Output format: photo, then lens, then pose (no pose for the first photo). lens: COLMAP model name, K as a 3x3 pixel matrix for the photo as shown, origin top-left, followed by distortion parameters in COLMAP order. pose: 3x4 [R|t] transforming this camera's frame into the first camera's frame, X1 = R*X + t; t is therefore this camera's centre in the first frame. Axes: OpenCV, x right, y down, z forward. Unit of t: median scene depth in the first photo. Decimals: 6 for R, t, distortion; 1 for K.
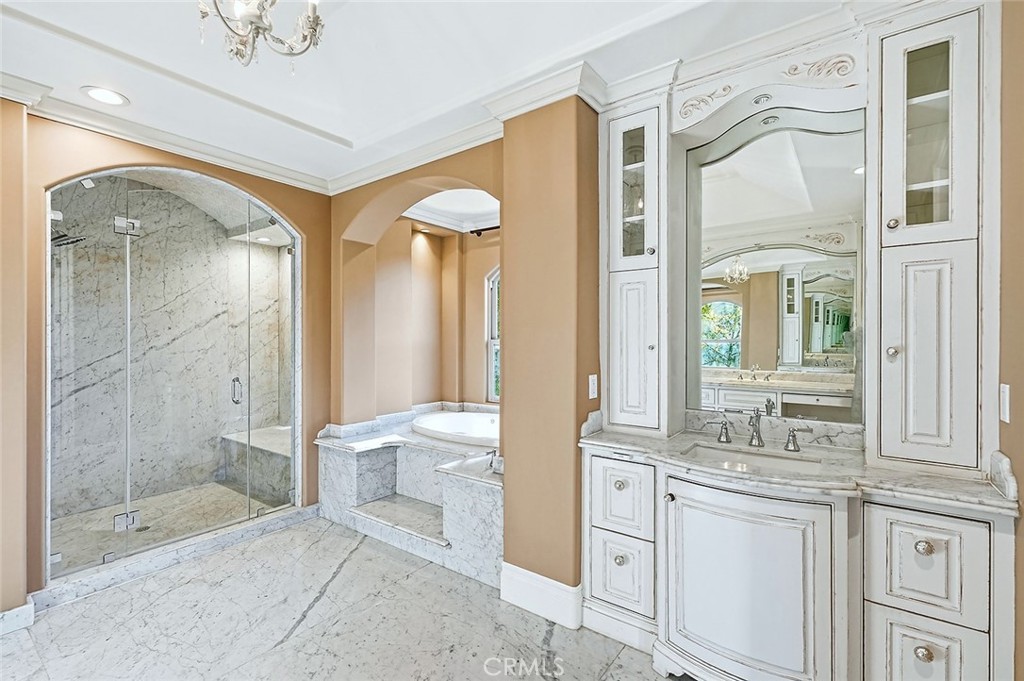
lens RADIAL K [[456.1, 0, 506.3], [0, 456.1, 339.5], [0, 0, 1]] dist [0.001414, -0.000836]
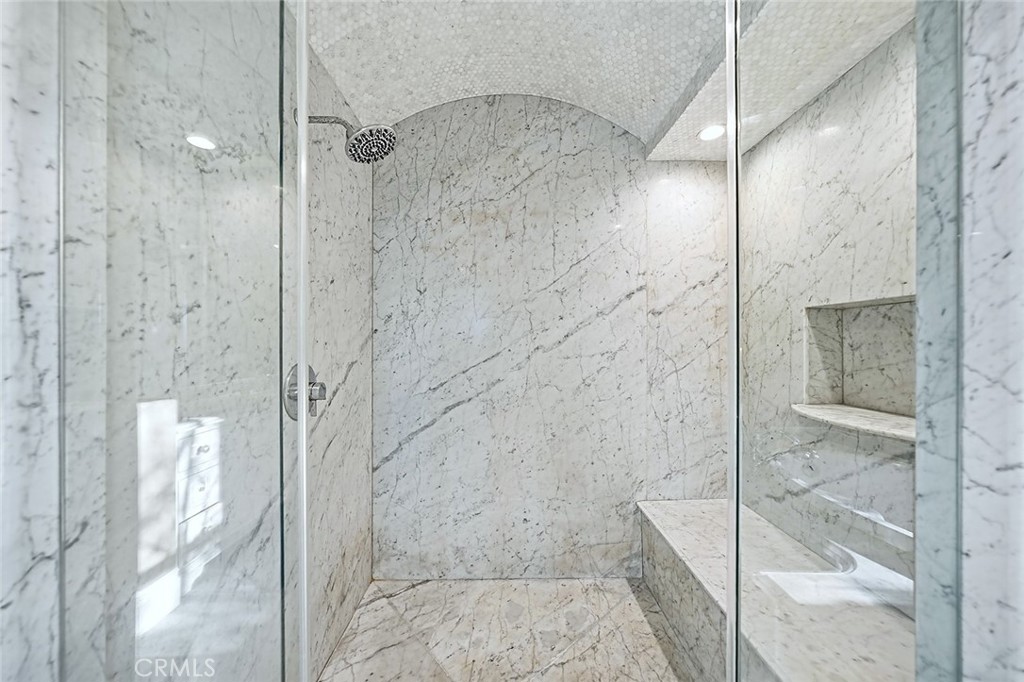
lens RADIAL K [[352.8, 0, 507.0], [0, 352.8, 340.1], [0, 0, 1]] dist [-0.005731, -0.000004]
pose [[0.600885, -0.001662, -0.799334, -0.520701], [-0.002365, 0.999990, -0.003857, 0.010817], [0.799332, 0.004208, 0.600875, 0.855407]]
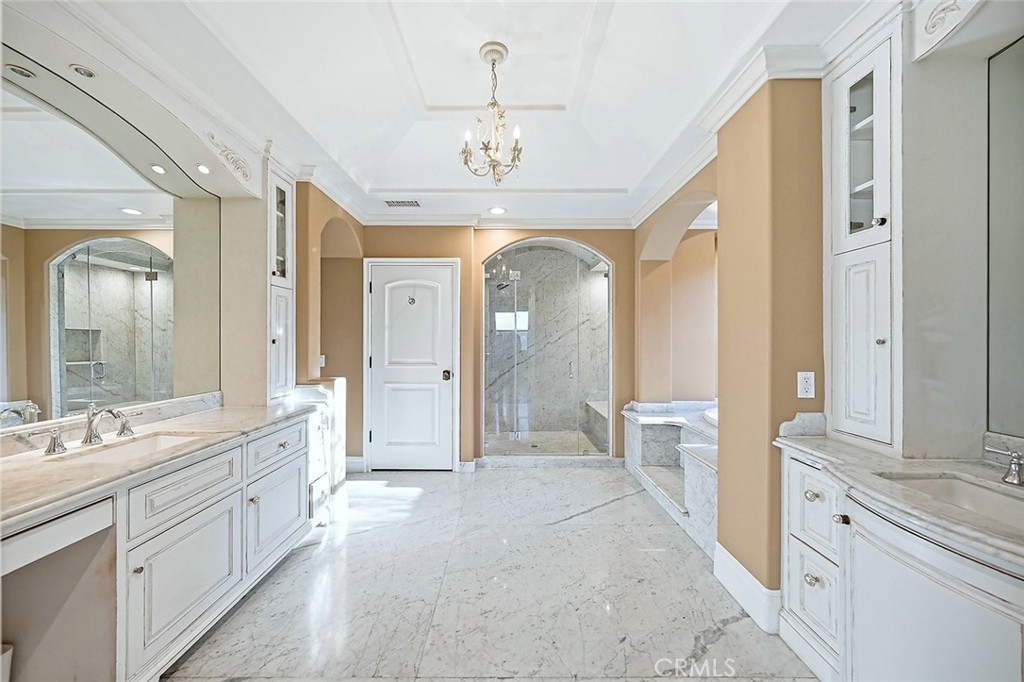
lens RADIAL K [[375.5, 0, 506.4], [0, 375.5, 340.4], [0, 0, 1]] dist [-0.002247, 0.000446]
pose [[0.602343, 0.001756, -0.798235, 0.304125], [-0.003016, 0.999995, -0.000076, 0.011709], [0.798231, 0.002453, 0.602346, 0.052779]]
